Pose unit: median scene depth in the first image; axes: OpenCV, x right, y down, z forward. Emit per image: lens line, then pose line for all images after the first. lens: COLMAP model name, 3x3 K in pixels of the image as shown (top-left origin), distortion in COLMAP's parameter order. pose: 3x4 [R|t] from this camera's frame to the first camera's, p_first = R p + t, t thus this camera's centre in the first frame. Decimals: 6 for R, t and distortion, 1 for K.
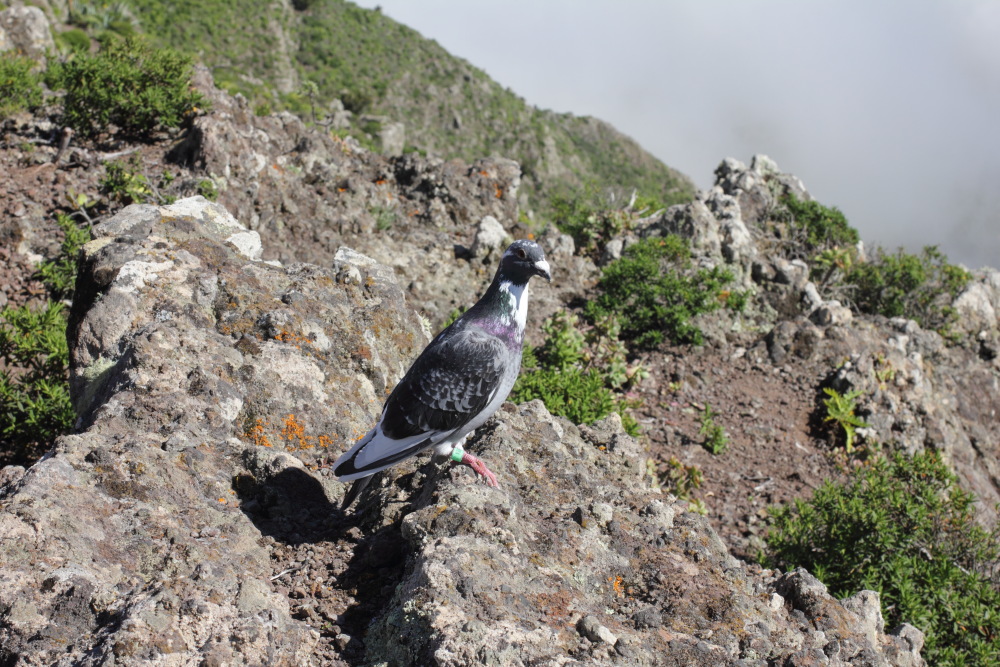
lens RADIAL K [[2219.6, 0, 502.7], [0, 2219.6, 333.4], [0, 0, 1]] dist [-0.021517, 0.000000]
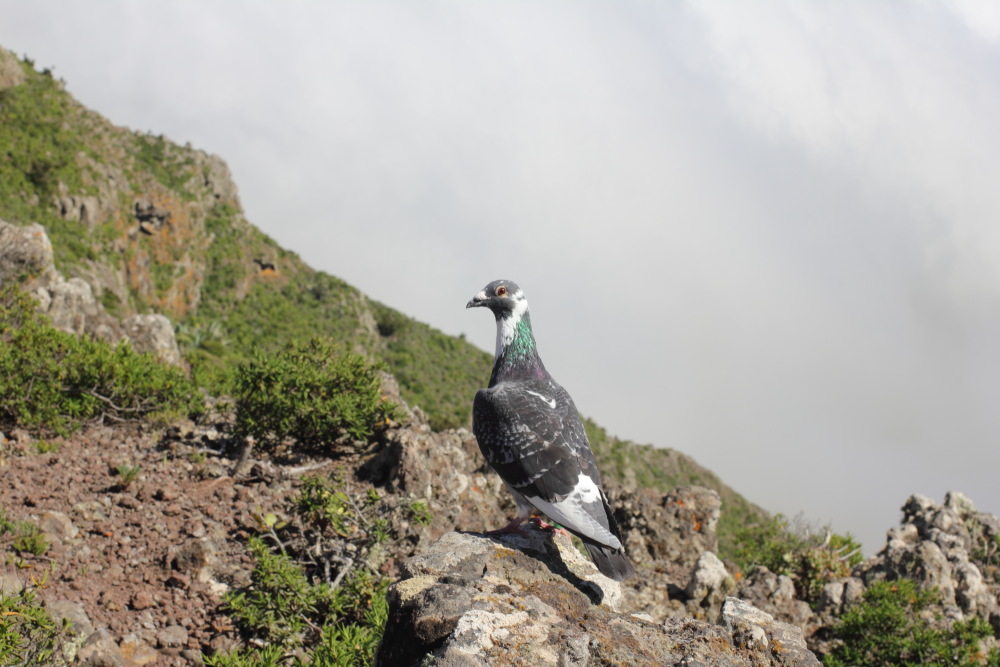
lens RADIAL K [[2219.6, 0, 497.7], [0, 2219.6, 332.6], [0, 0, 1]] dist [-0.021517, 0.000000]
pose [[0.998915, 0.026551, -0.038270, -0.060166], [-0.031913, 0.988608, -0.147094, -0.007182], [0.033928, 0.148156, 0.988382, 0.121328]]
